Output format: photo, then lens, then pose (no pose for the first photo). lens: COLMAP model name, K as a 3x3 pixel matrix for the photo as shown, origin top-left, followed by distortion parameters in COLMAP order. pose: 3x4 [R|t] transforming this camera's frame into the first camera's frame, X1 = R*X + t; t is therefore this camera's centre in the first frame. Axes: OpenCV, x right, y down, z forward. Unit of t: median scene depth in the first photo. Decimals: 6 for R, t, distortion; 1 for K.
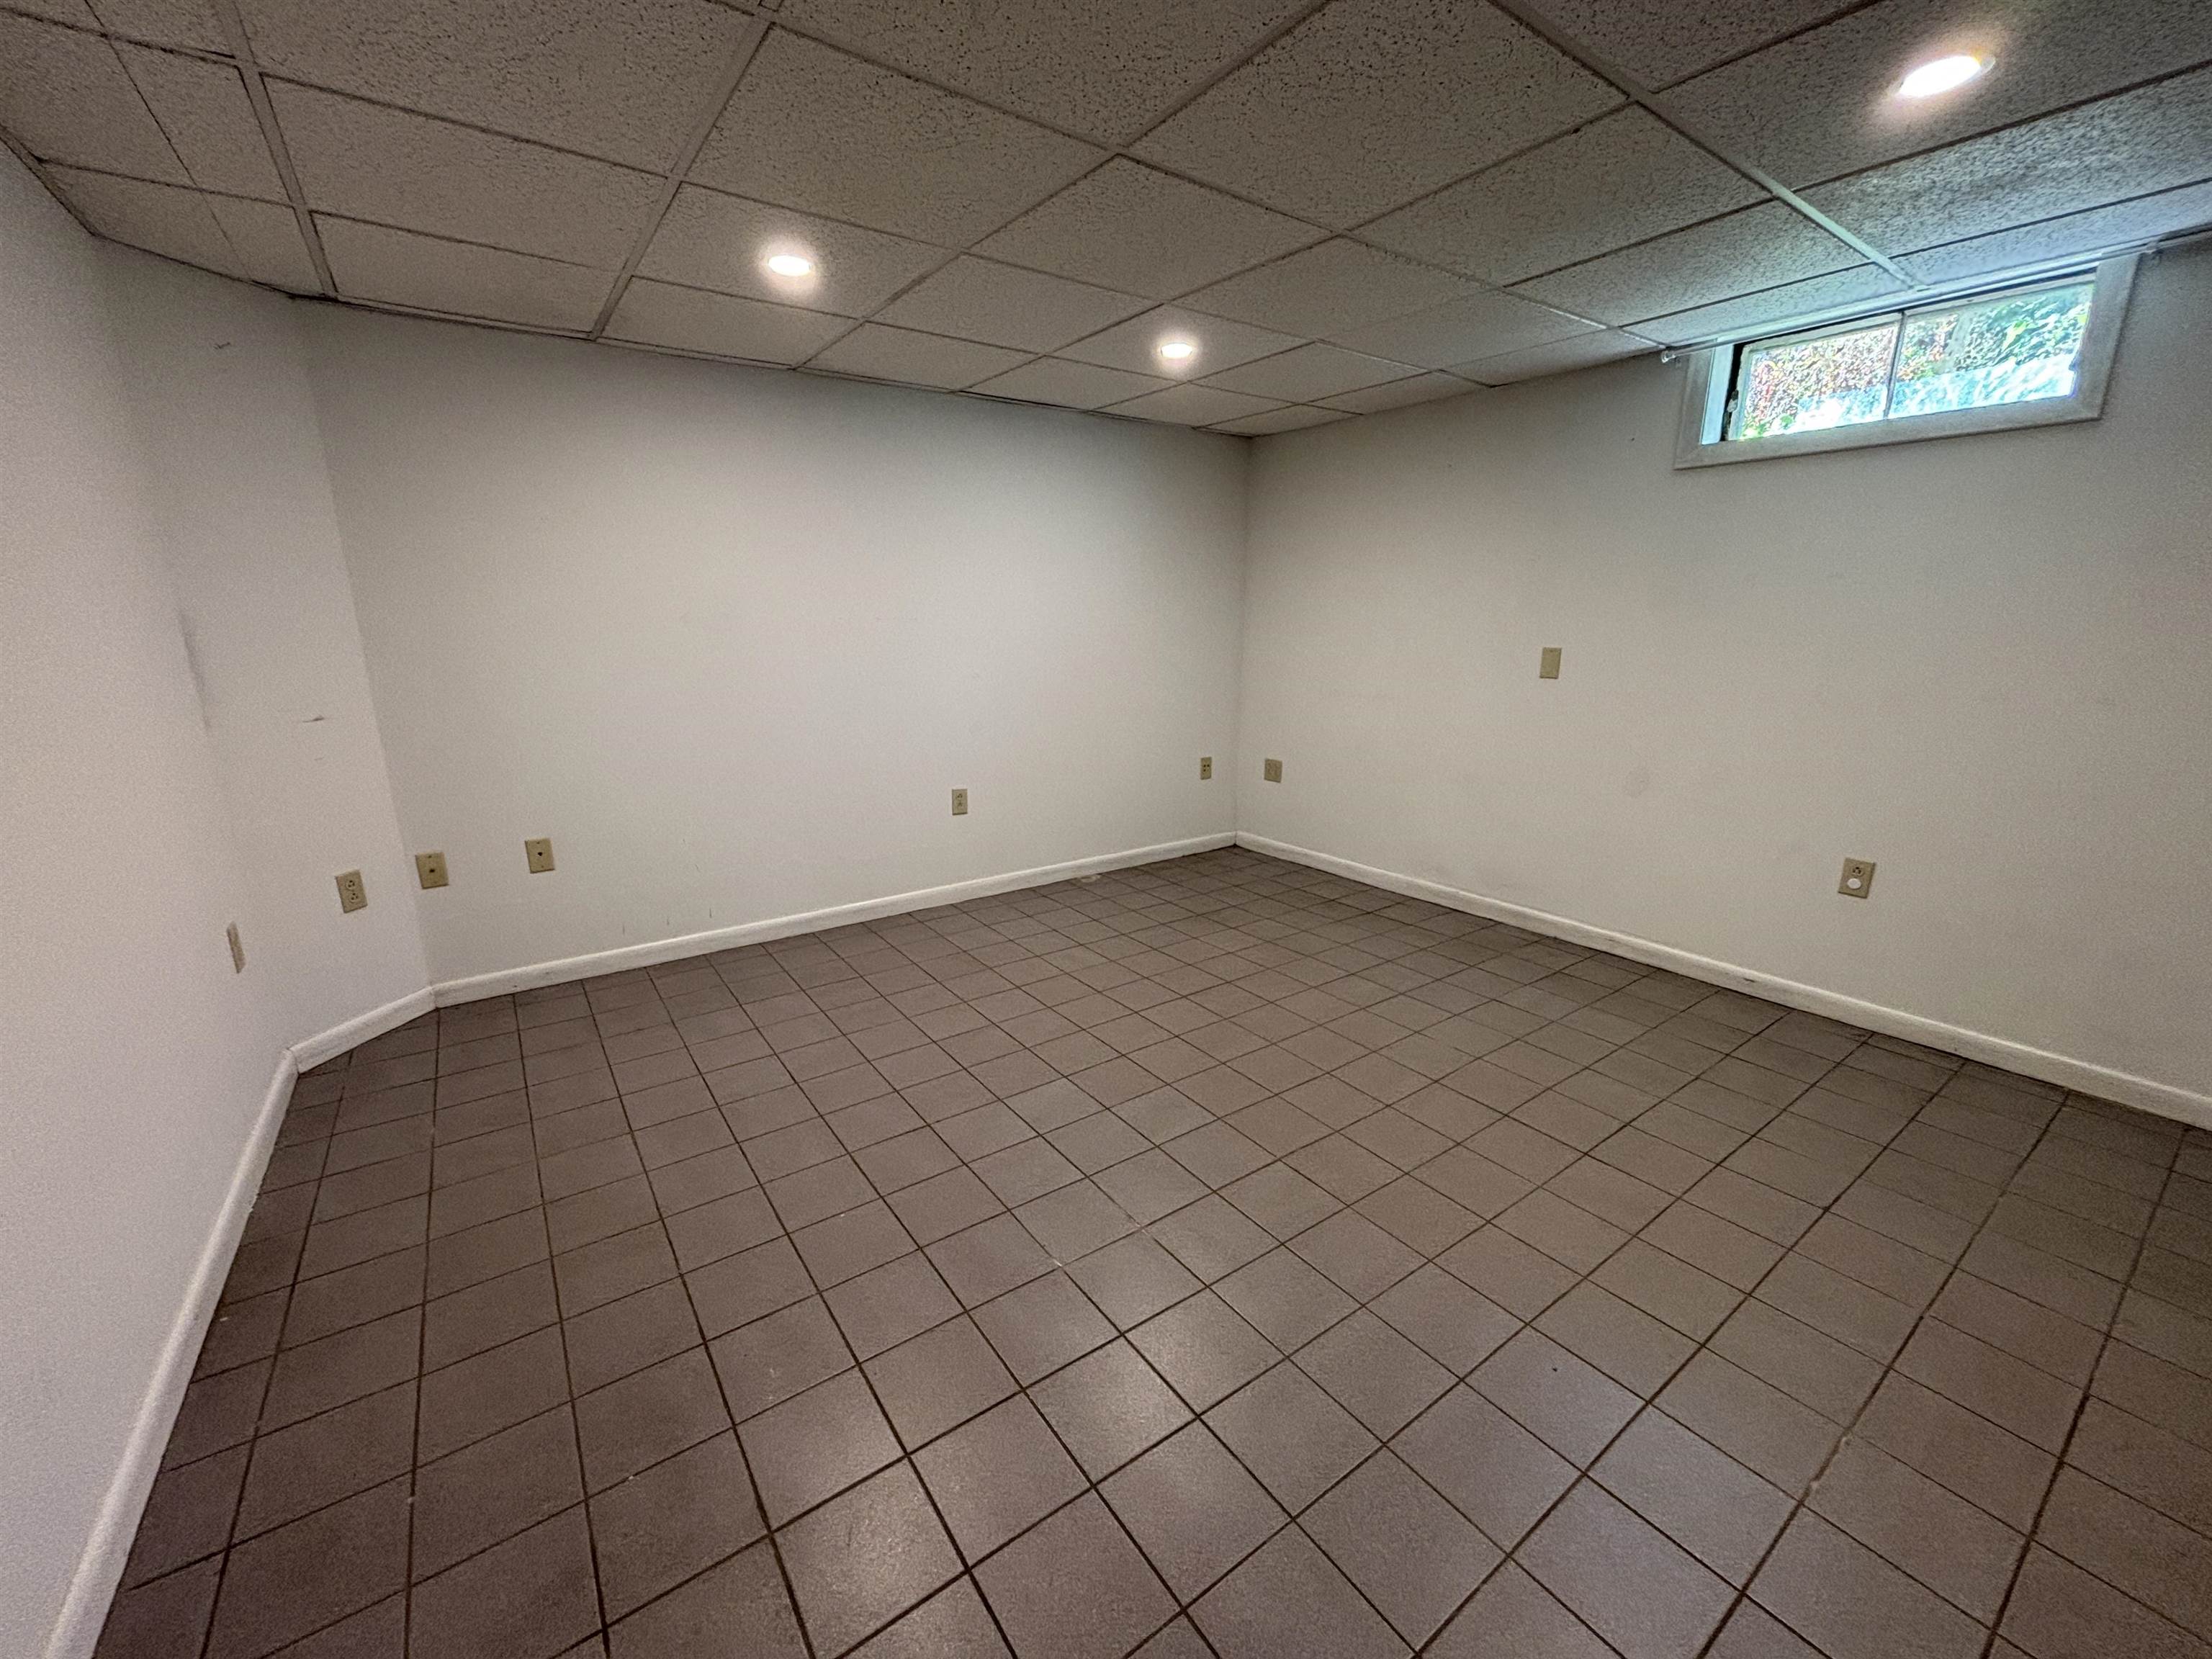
lens RADIAL K [[887.7, 0, 1103.2], [0, 887.7, 835.0], [0, 0, 1]] dist [-0.000442, 0.000021]
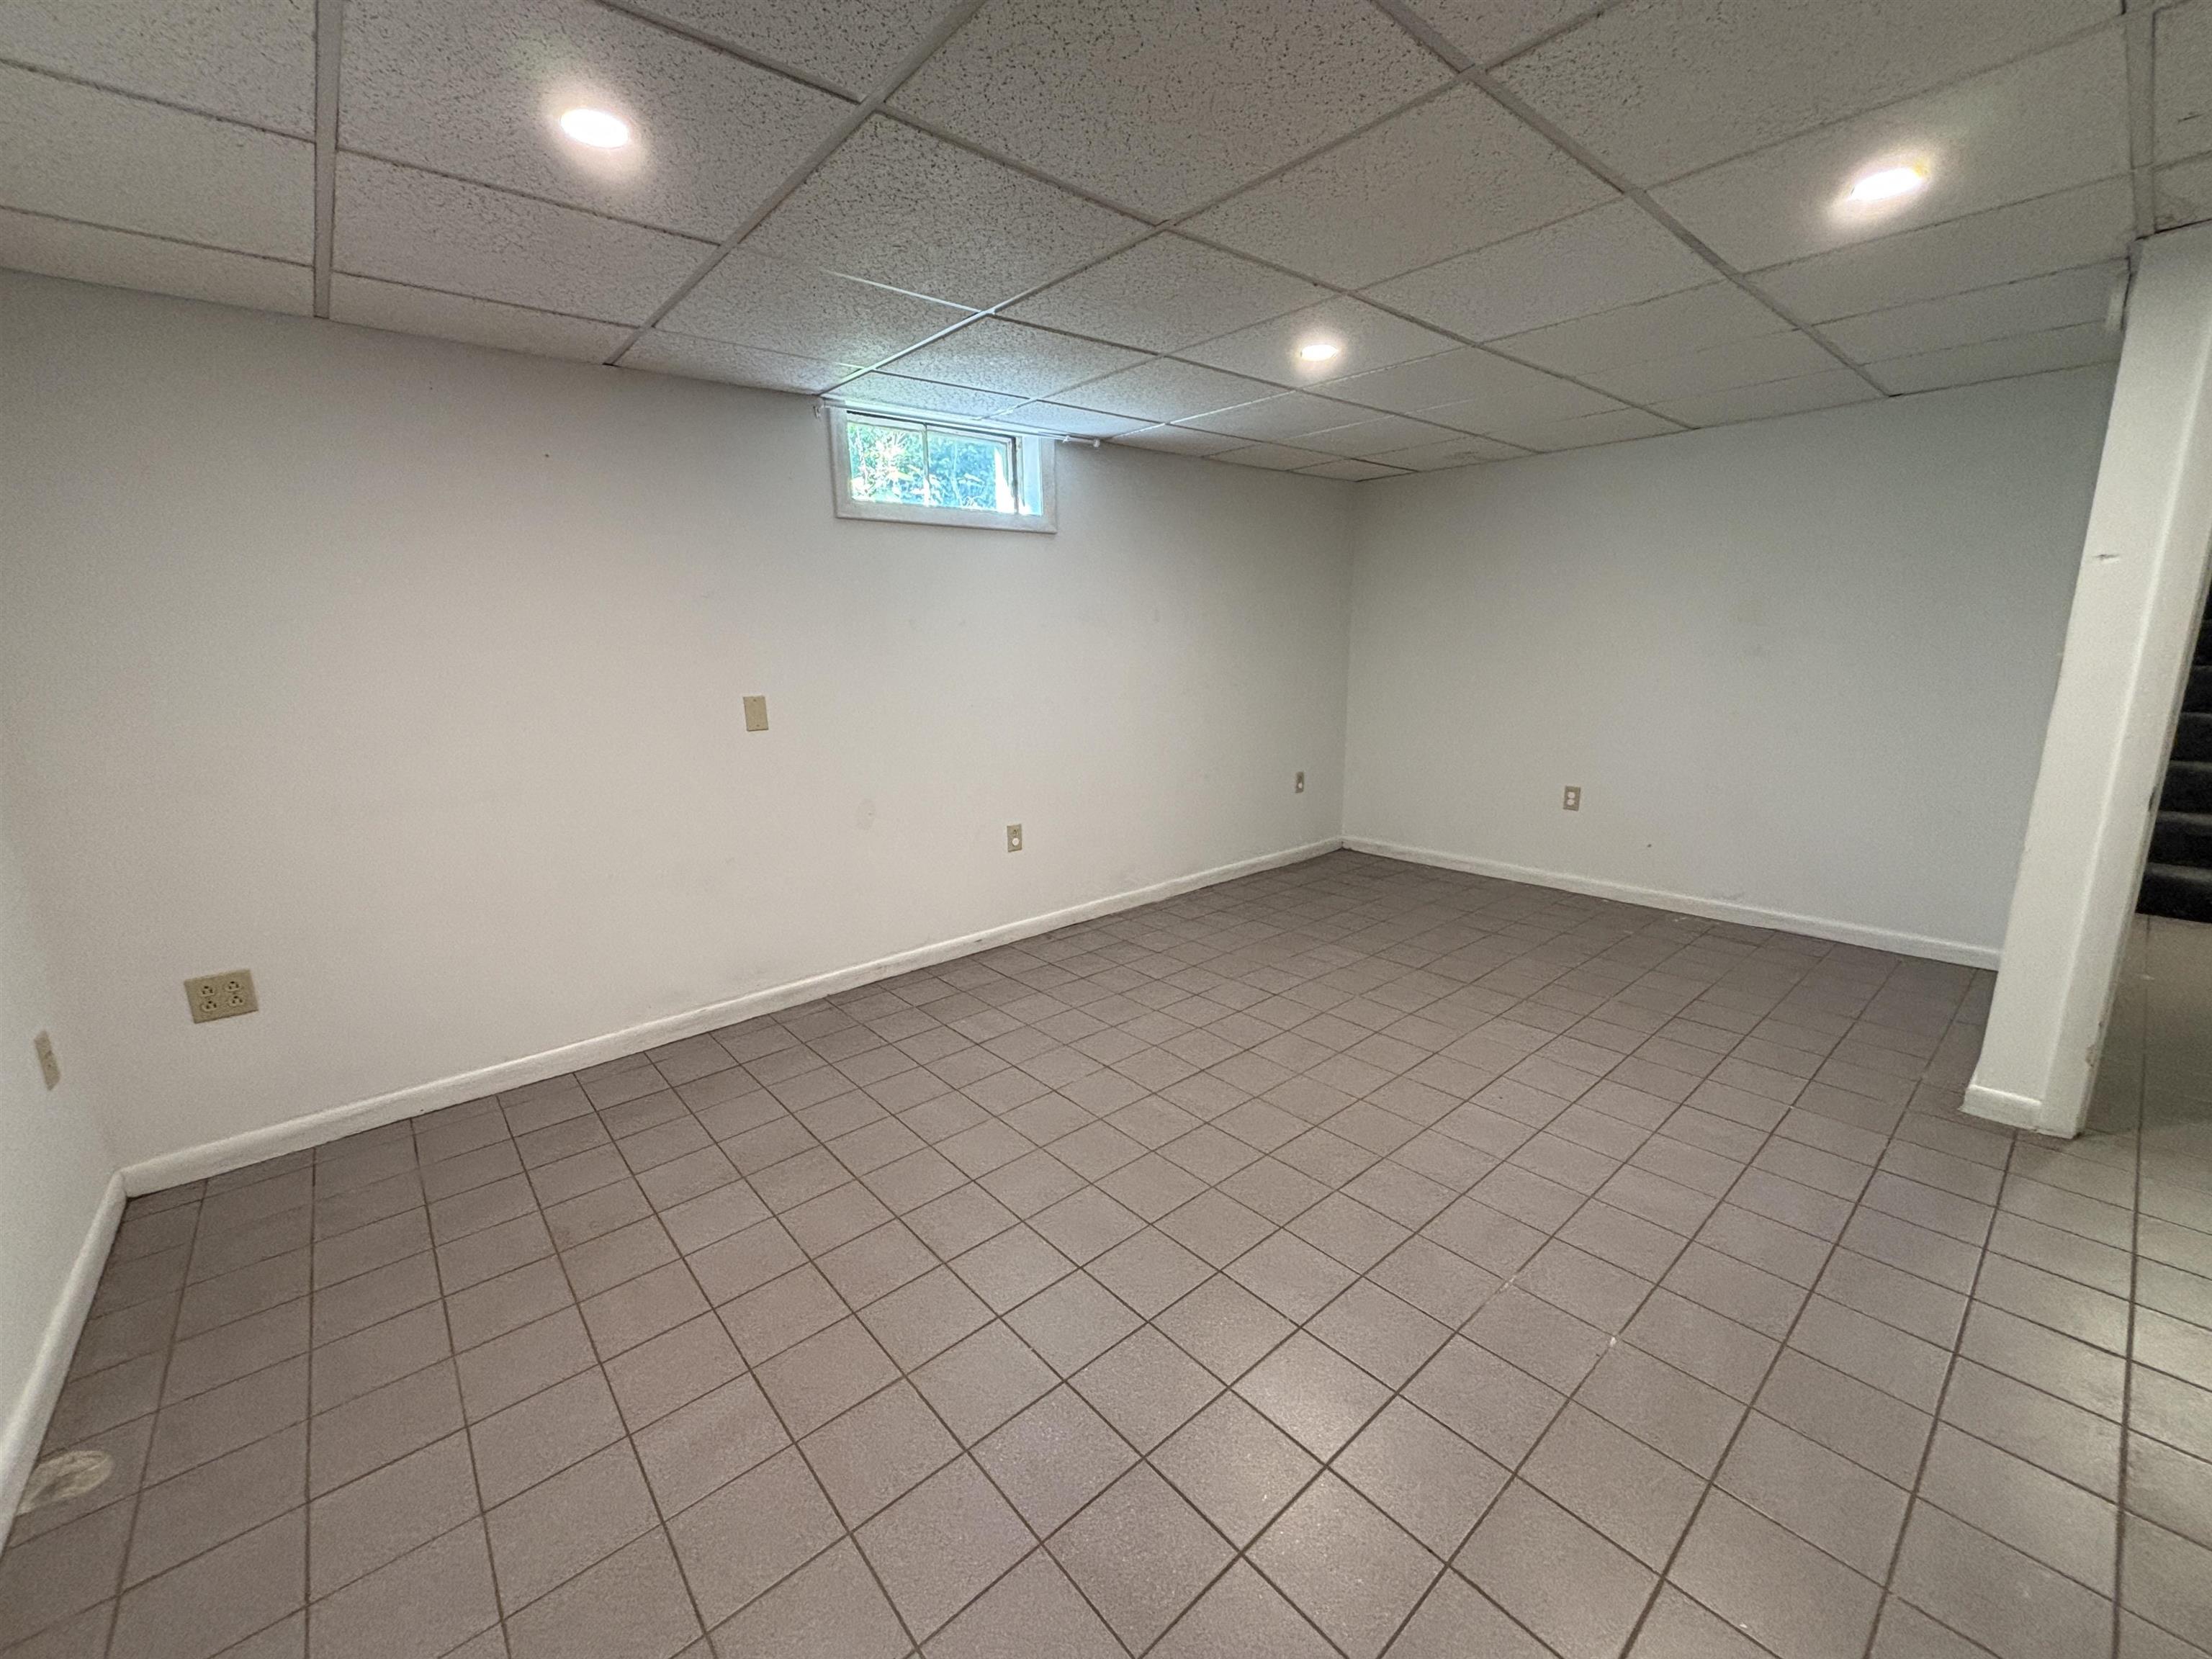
lens RADIAL K [[887.7, 0, 1103.2], [0, 887.7, 835.0], [0, 0, 1]] dist [-0.000442, 0.000021]
pose [[-0.095796, -0.216993, 0.971461, -0.479366], [0.262594, 0.935868, 0.234937, -0.227040], [-0.960139, 0.277606, -0.032672, 0.838940]]
